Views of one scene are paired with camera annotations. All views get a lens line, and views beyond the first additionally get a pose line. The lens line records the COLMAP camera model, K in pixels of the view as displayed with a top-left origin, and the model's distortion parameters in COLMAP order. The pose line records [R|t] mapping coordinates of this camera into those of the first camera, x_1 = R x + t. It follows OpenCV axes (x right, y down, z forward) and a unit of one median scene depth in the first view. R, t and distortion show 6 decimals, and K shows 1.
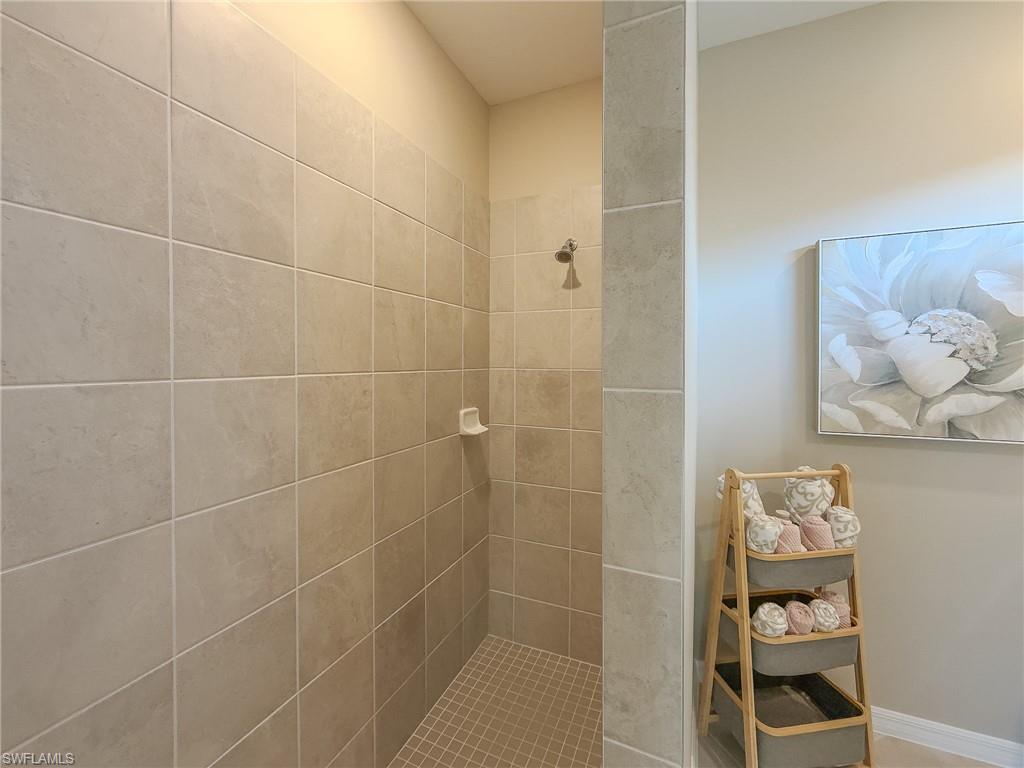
lens RADIAL K [[432.2, 0, 502.0], [0, 432.2, 366.8], [0, 0, 1]] dist [0.002377, 0.000643]
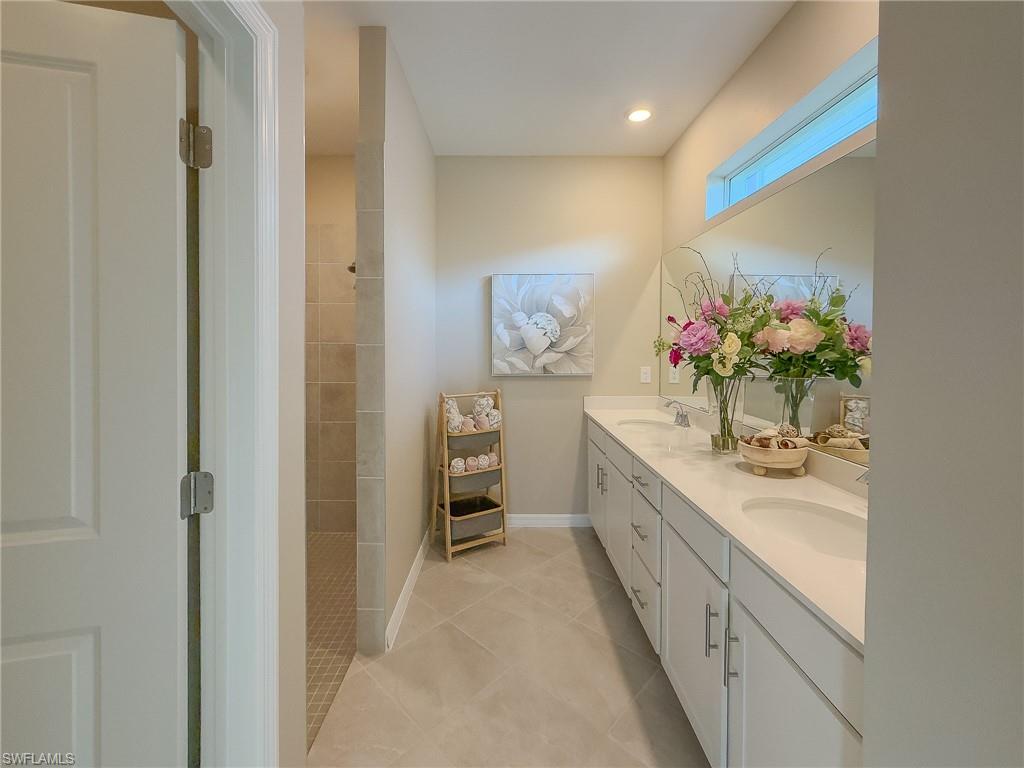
lens RADIAL K [[450.3, 0, 507.2], [0, 450.3, 344.6], [0, 0, 1]] dist [-0.000633, -0.000016]
pose [[0.909564, -0.001145, 0.415563, -0.034204], [0.004194, 0.999971, -0.006425, 0.035300], [-0.415543, 0.007587, 0.909542, -0.912066]]
